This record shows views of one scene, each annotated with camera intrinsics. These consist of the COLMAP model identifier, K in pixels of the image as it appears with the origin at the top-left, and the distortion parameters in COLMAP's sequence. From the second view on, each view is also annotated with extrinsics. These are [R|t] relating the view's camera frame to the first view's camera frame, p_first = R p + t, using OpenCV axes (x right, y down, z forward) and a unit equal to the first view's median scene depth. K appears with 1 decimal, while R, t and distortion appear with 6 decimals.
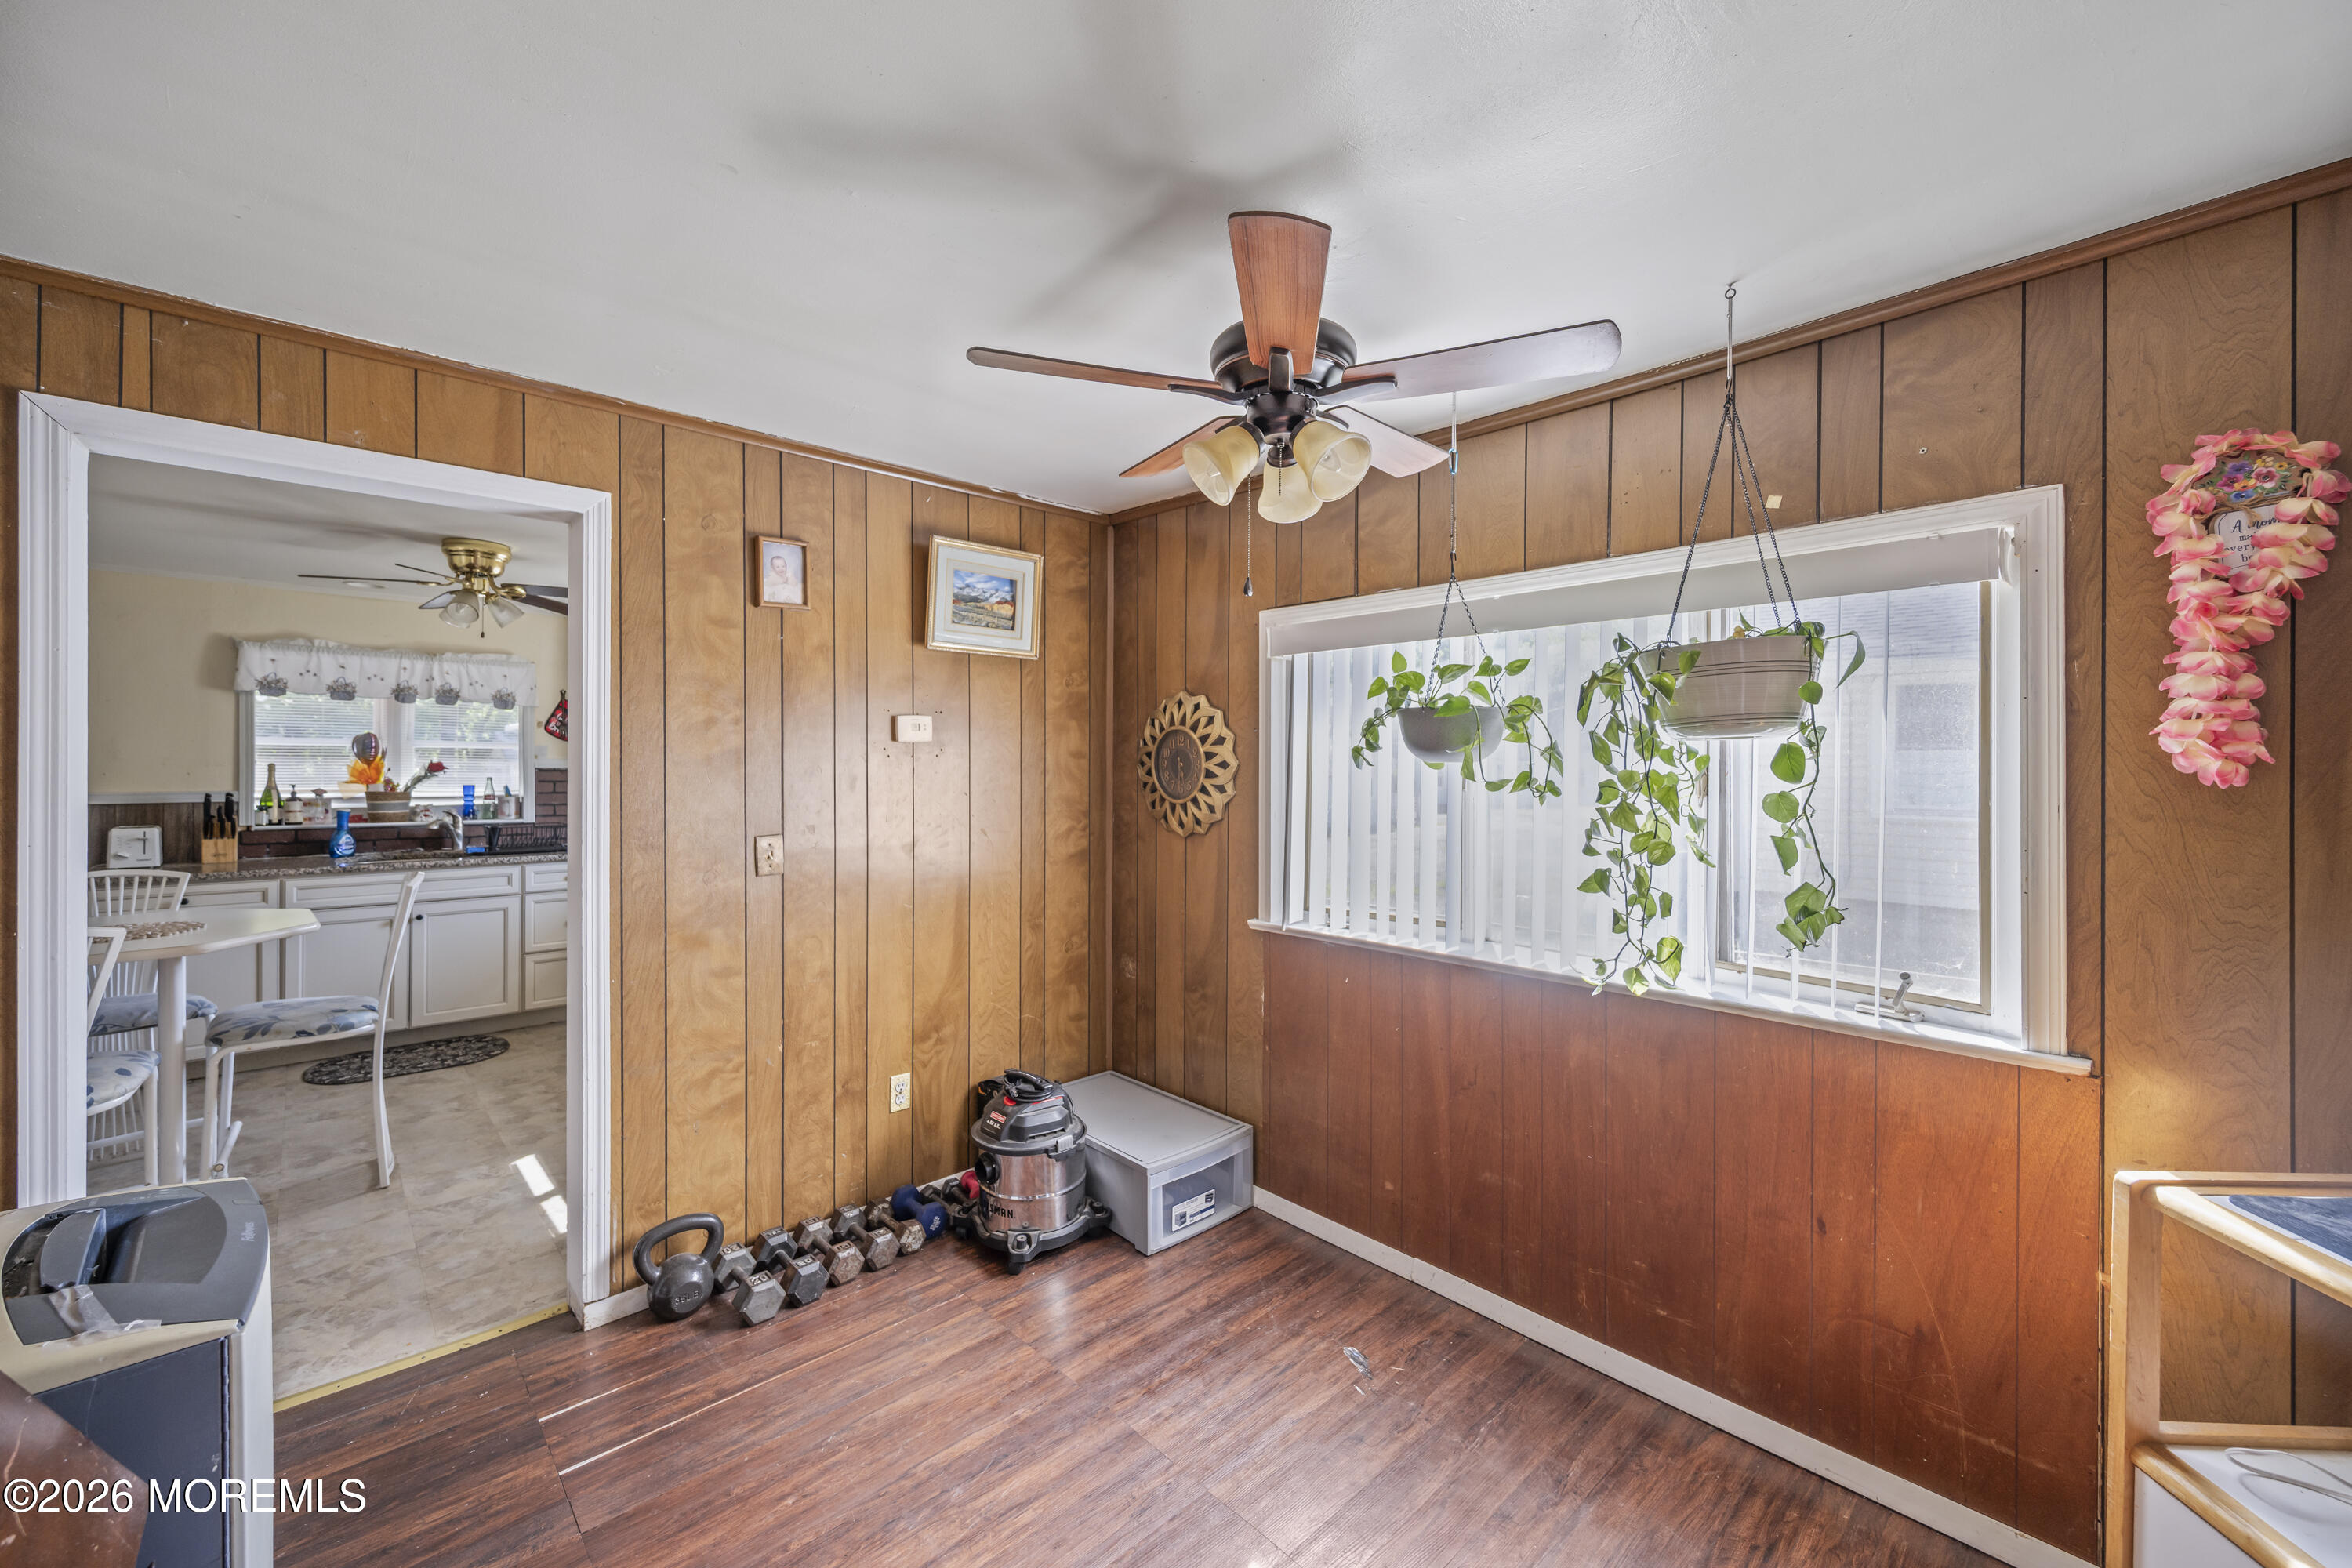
lens RADIAL K [[943.2, 0, 1173.0], [0, 943.2, 756.7], [0, 0, 1]] dist [-0.000081, 0.000214]
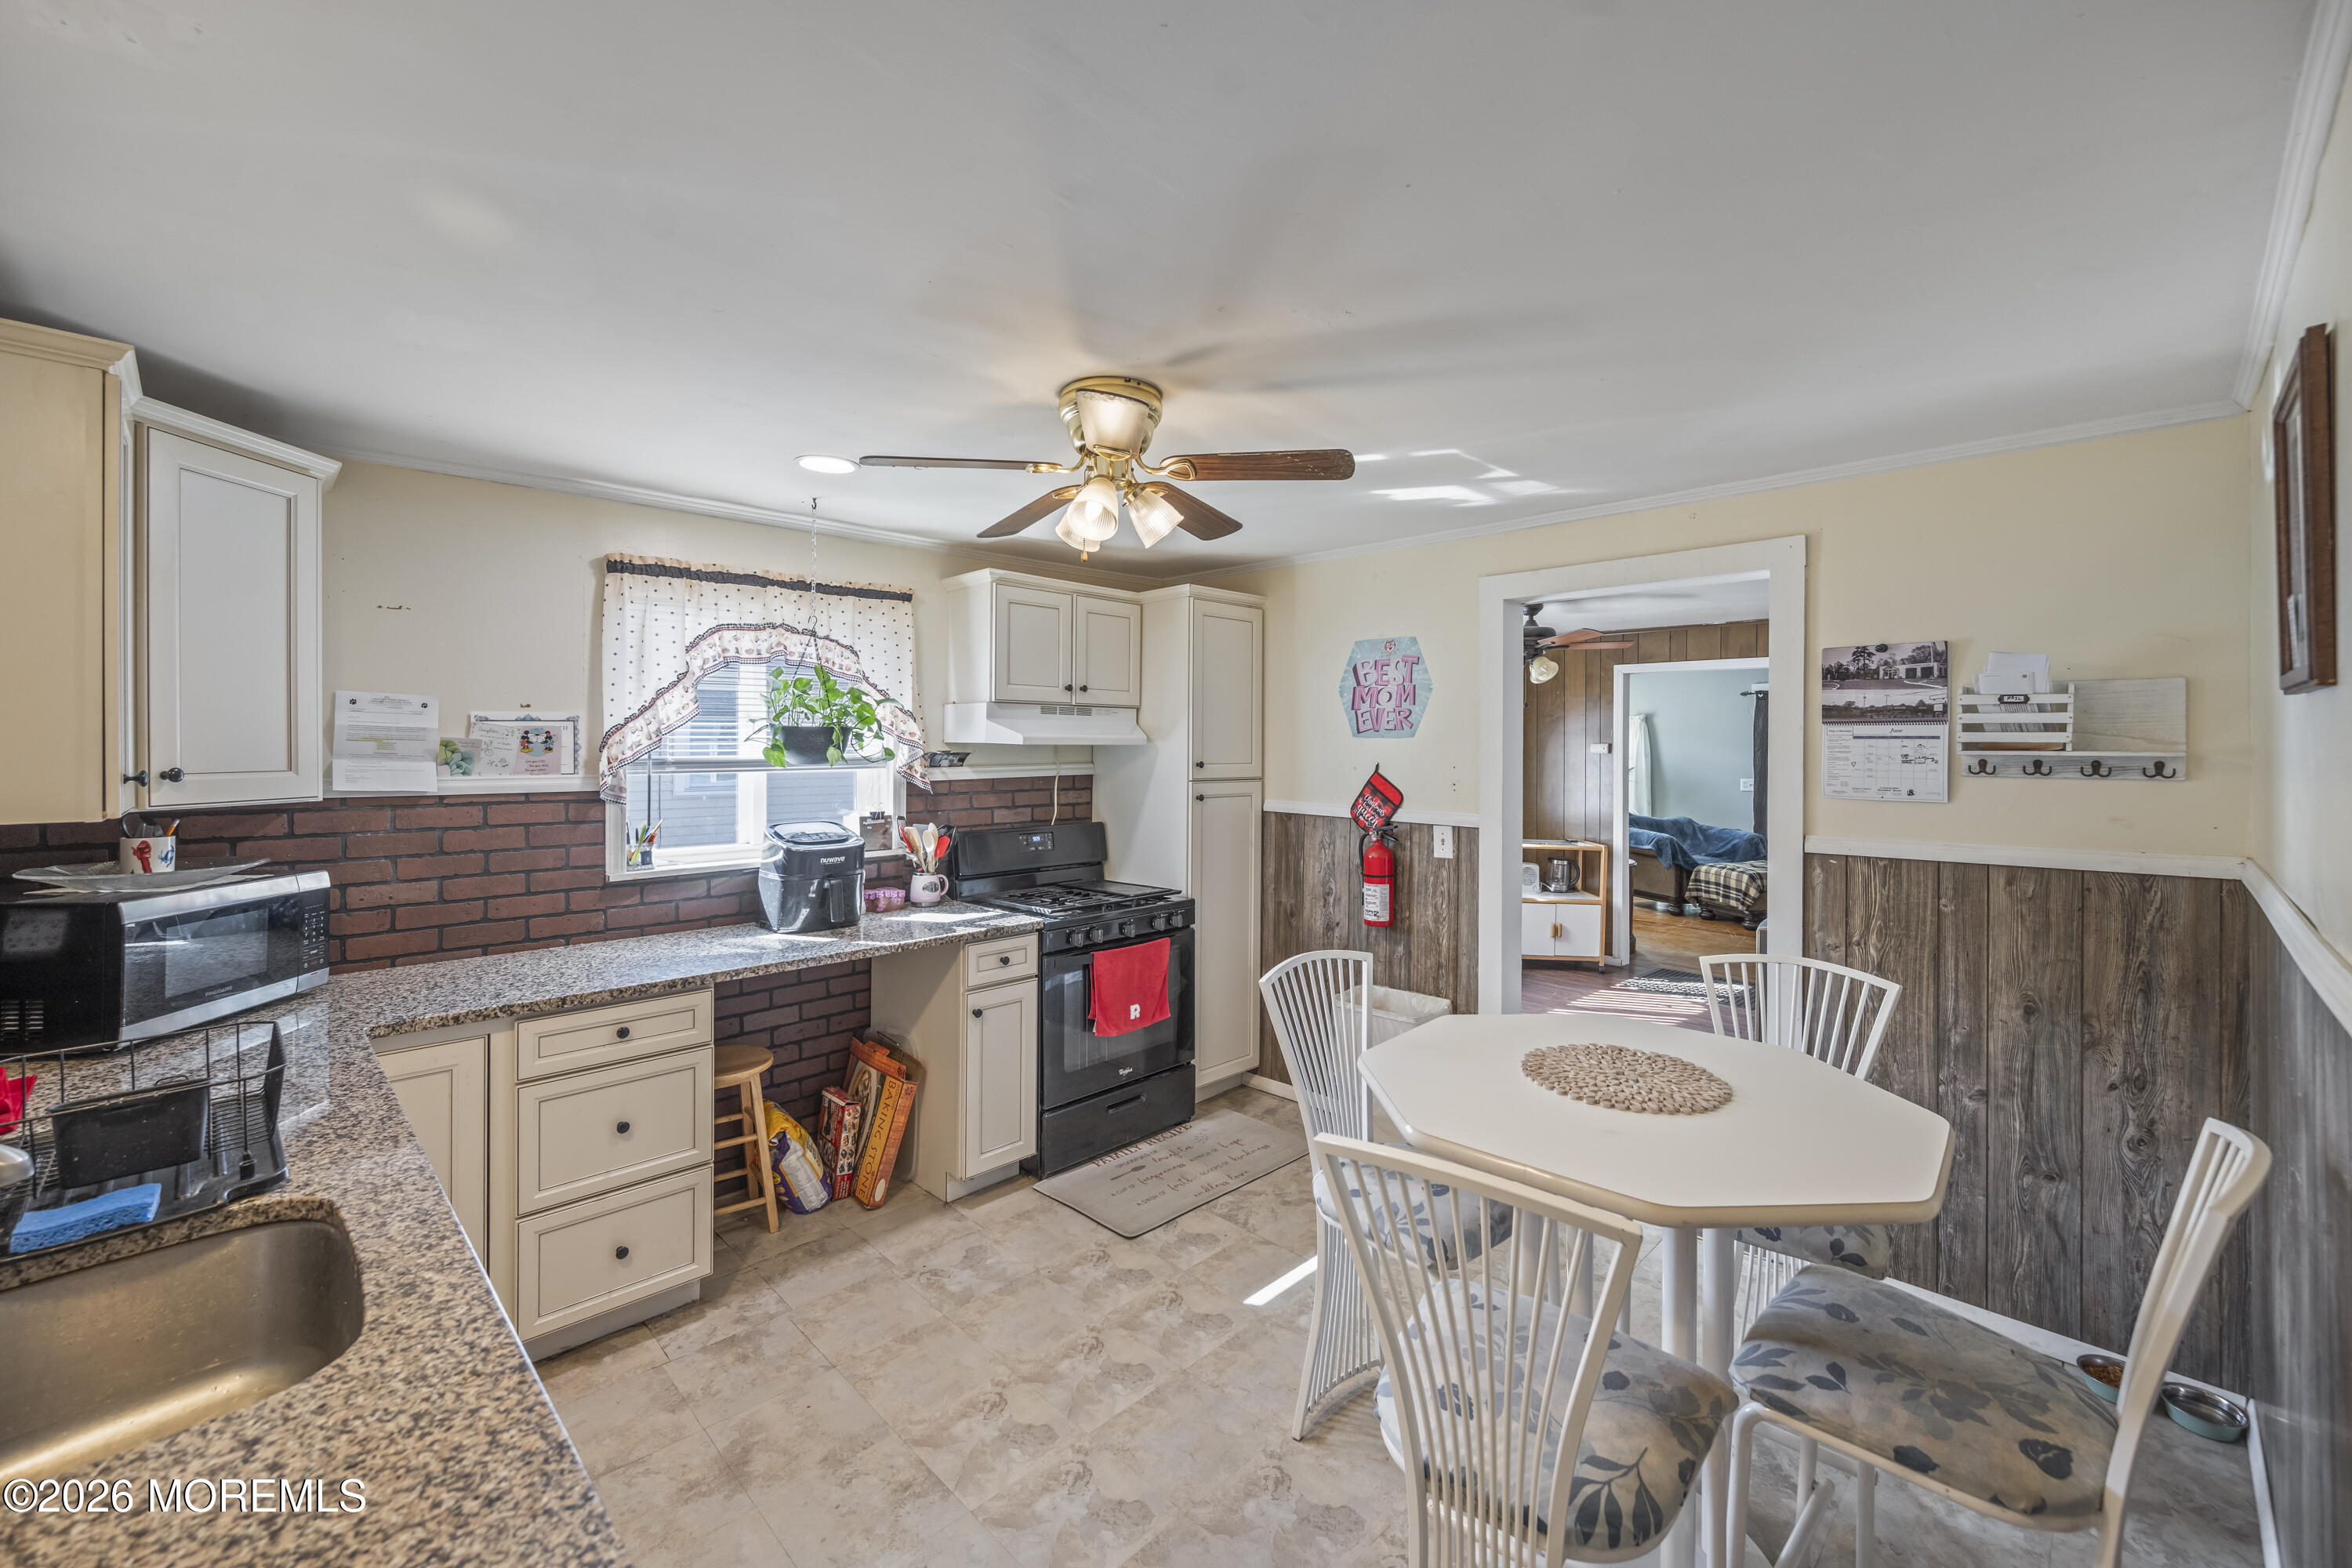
lens RADIAL K [[949.4, 0, 1180.2], [0, 949.4, 749.1], [0, 0, 1]] dist [0.000494, 0.000129]
pose [[-0.035310, -0.007630, 0.999347, -1.010289], [-0.005551, 0.999957, 0.007439, -0.018404], [-0.999361, -0.005285, -0.035351, 0.767980]]
